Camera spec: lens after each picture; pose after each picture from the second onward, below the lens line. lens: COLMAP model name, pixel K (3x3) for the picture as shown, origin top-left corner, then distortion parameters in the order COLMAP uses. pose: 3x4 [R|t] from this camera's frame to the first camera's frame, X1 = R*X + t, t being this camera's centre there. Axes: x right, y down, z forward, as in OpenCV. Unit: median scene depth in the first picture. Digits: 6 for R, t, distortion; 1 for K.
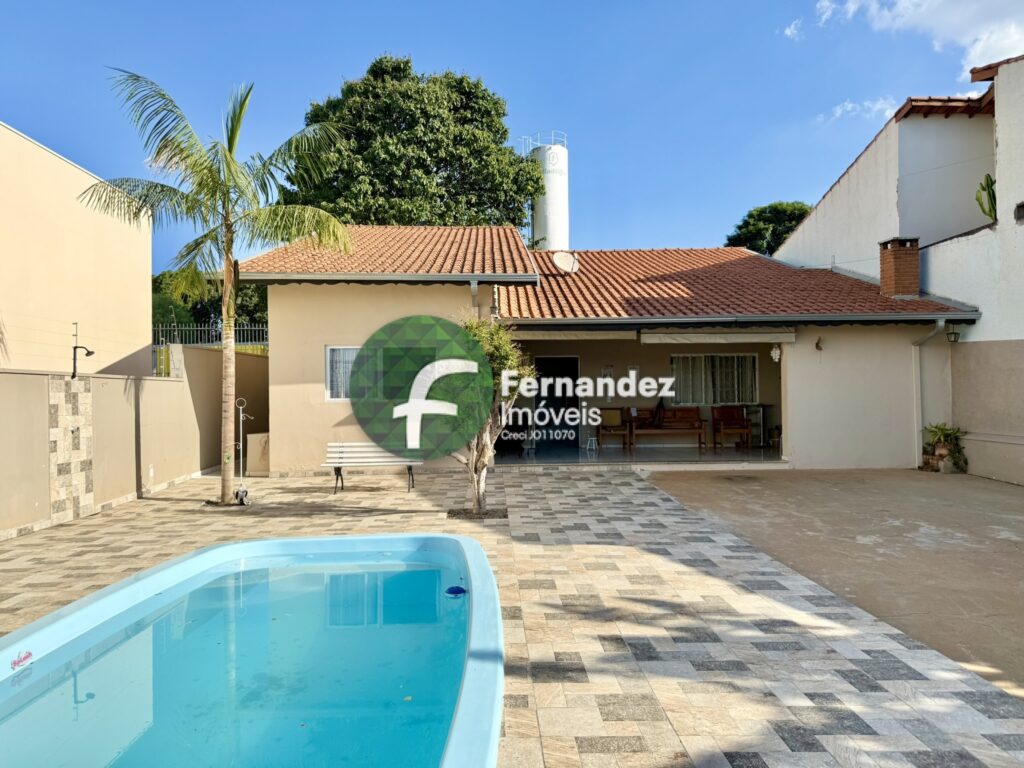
lens RADIAL K [[704.1, 0, 510.0], [0, 704.1, 387.3], [0, 0, 1]] dist [0.065924, -0.006883]
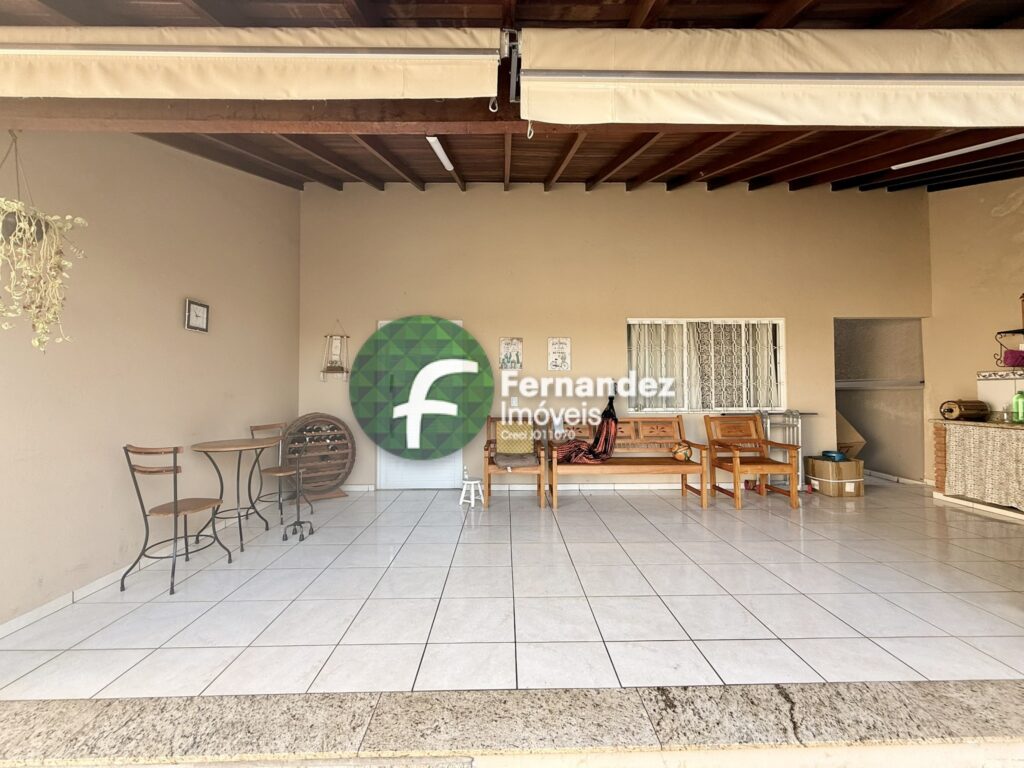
lens RADIAL K [[405.7, 0, 508.3], [0, 405.7, 383.2], [0, 0, 1]] dist [0.001764, -0.000177]
pose [[0.999824, 0.004112, -0.018317, 0.141508], [-0.004230, 0.999971, -0.006383, 0.005594], [0.018290, 0.006460, 0.999812, 0.686811]]
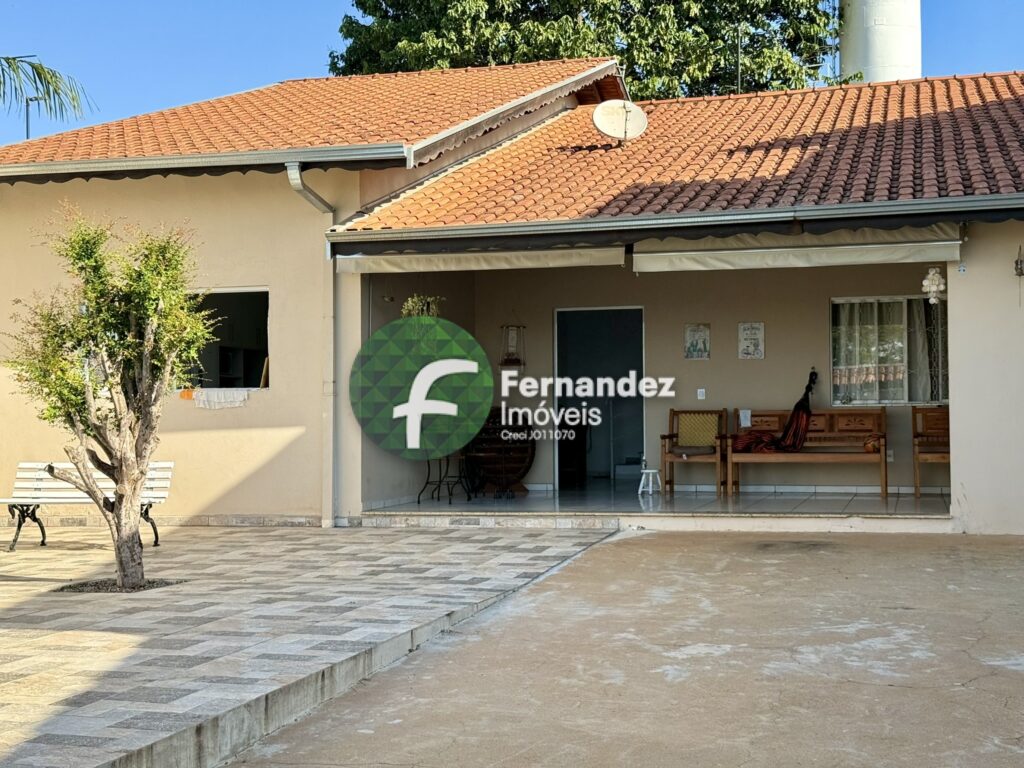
lens RADIAL K [[1409.1, 0, 505.7], [0, 1409.1, 381.4], [0, 0, 1]] dist [0.079148, 0.000000]
pose [[0.954417, -0.008407, -0.298358, 0.303149], [0.005040, 0.999915, -0.012054, 0.019934], [0.298434, 0.010001, 0.954378, 0.022514]]
